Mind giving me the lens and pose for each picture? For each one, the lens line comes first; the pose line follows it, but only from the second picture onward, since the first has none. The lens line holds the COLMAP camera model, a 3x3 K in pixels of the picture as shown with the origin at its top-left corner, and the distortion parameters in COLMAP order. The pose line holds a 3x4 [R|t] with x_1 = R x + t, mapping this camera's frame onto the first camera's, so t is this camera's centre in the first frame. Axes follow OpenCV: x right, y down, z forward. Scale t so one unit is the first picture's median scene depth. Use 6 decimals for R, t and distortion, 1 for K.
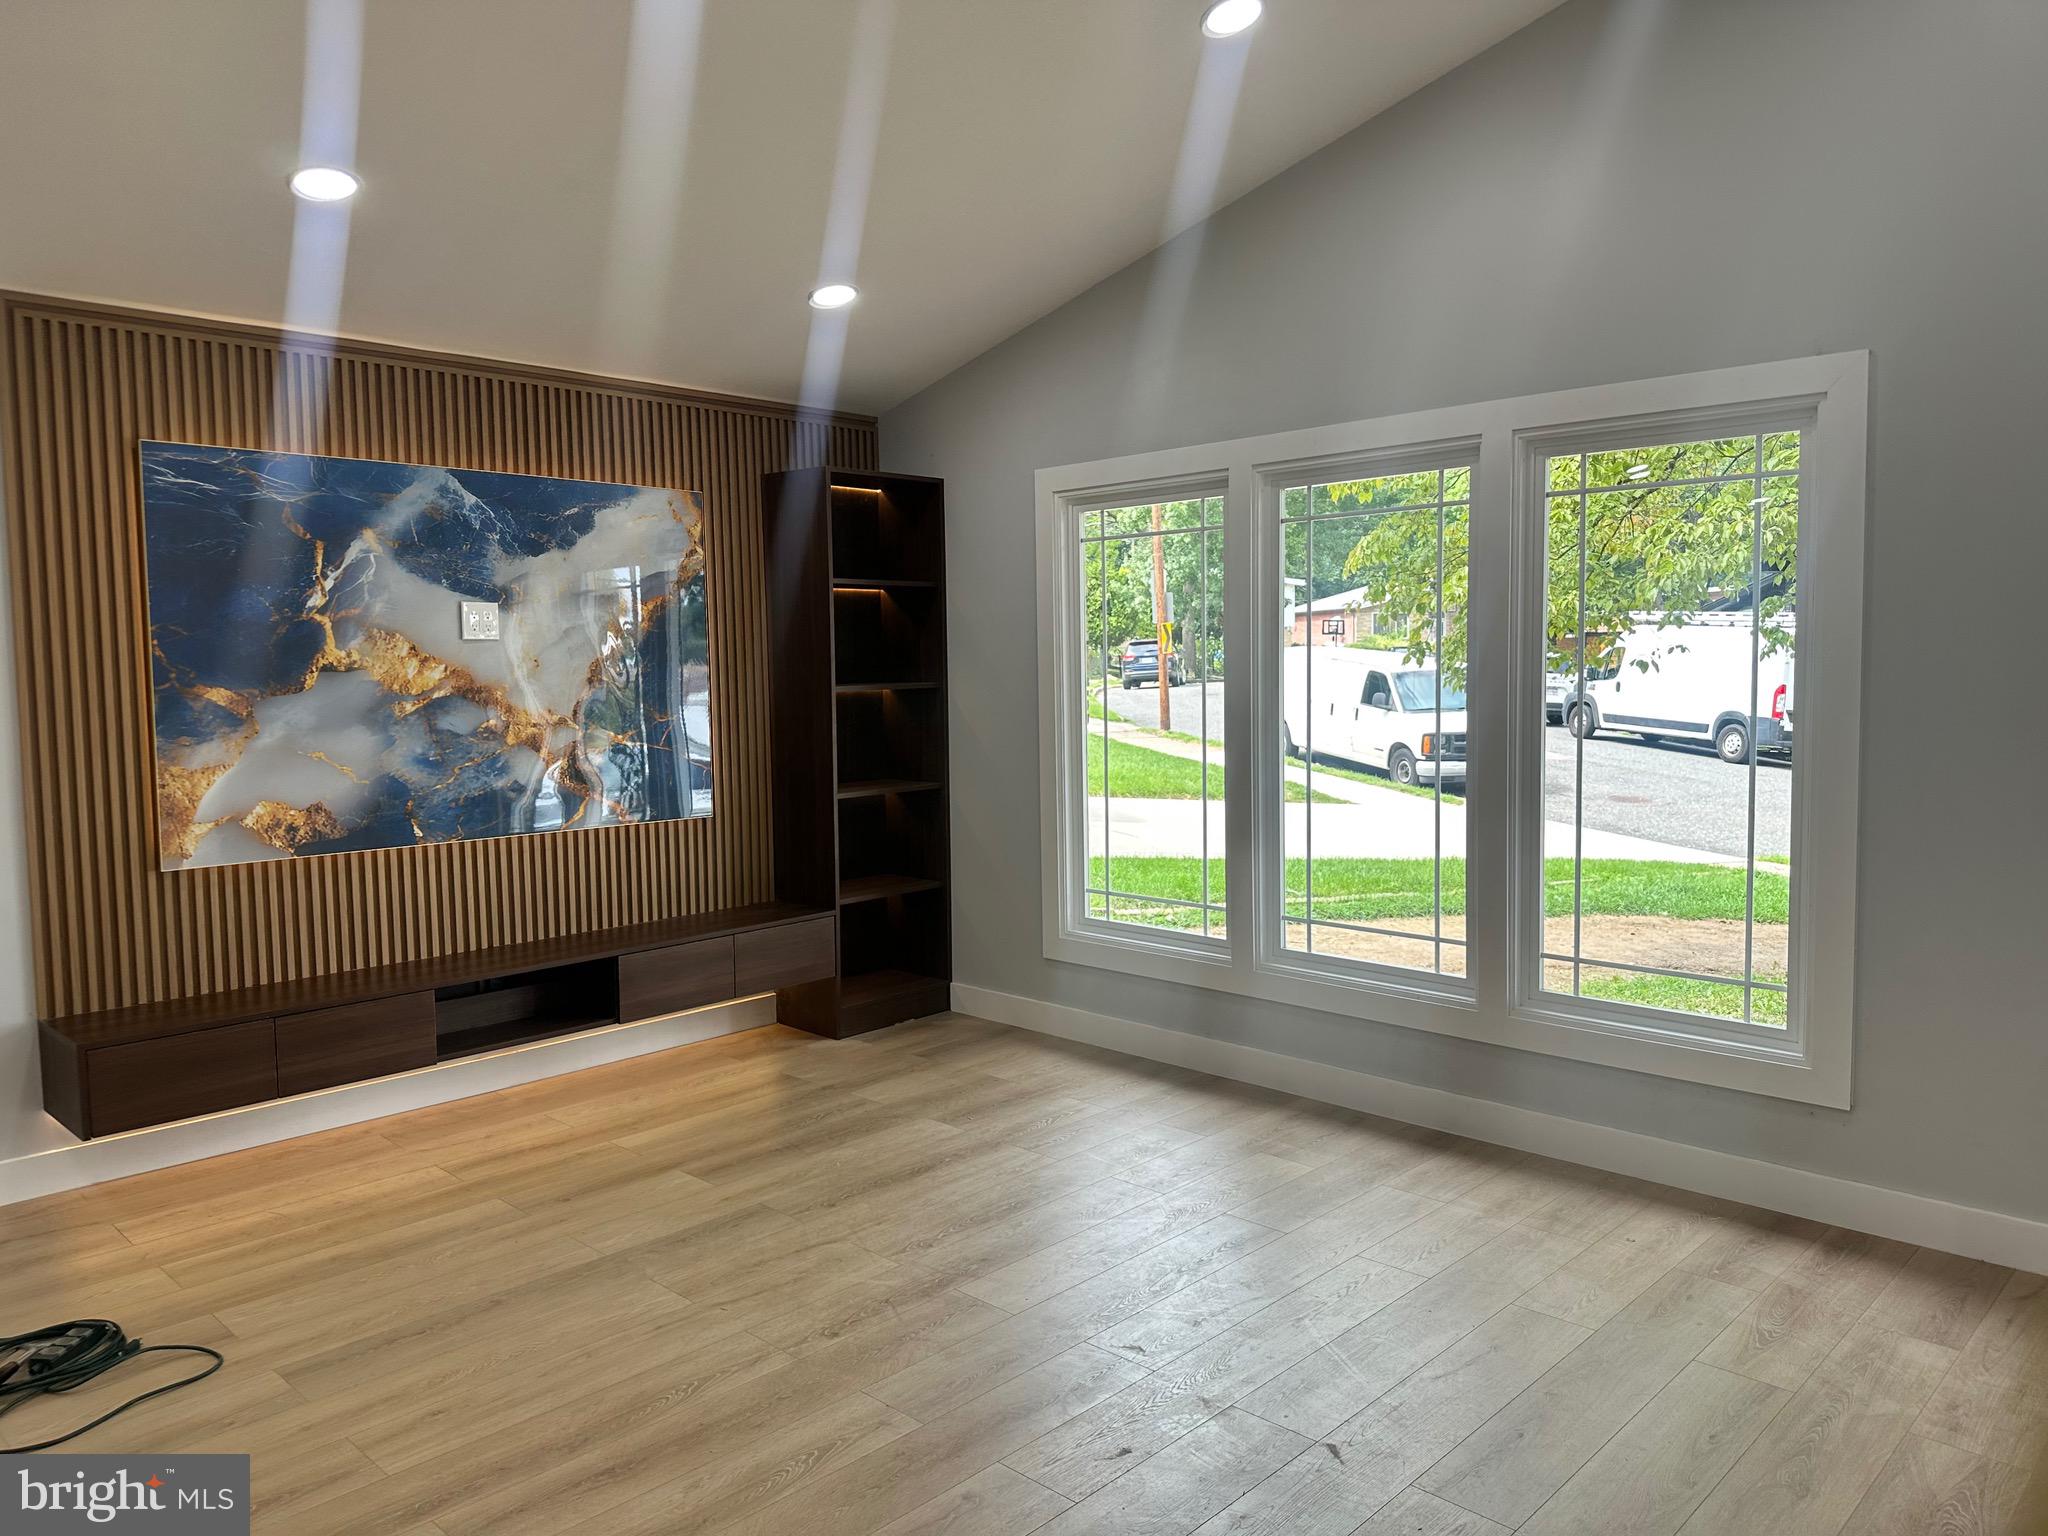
lens RADIAL K [[1439.9, 0, 1024.0], [0, 1439.9, 768.0], [0, 0, 1]] dist [0.117557, -0.194971]
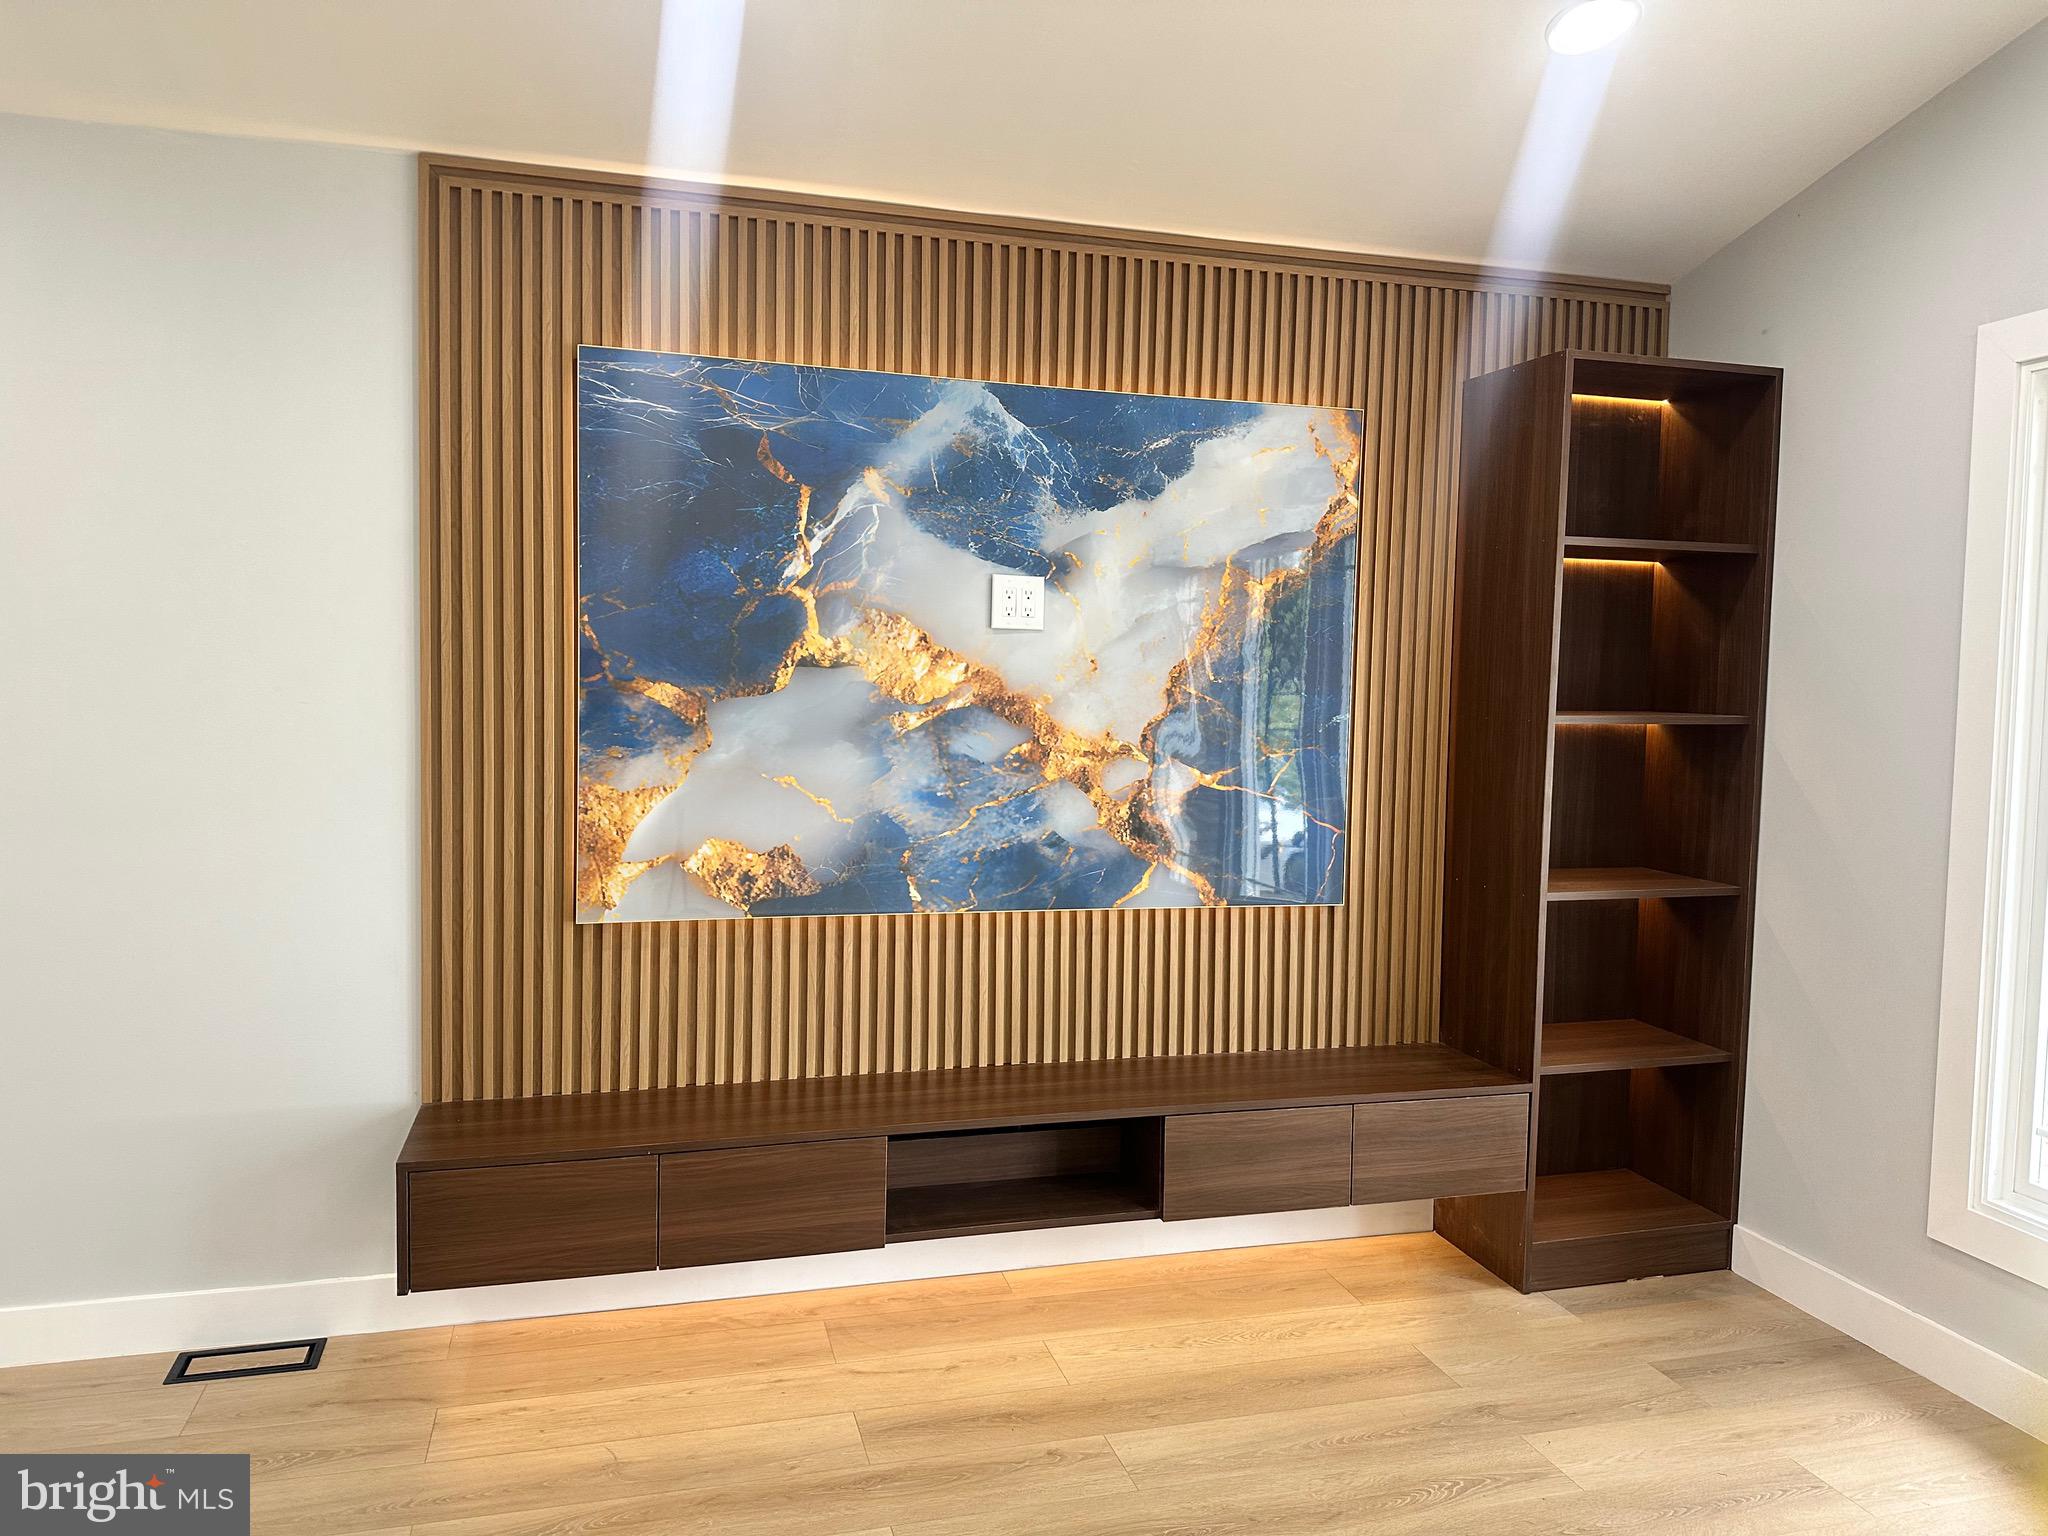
lens RADIAL K [[1439.9, 0, 1024.0], [0, 1439.9, 768.0], [0, 0, 1]] dist [0.117557, -0.194971]
pose [[0.867599, 0.061581, -0.493436, -0.023803], [-0.069369, 0.997588, 0.002529, -0.023642], [0.492402, 0.032035, 0.869778, 0.408784]]
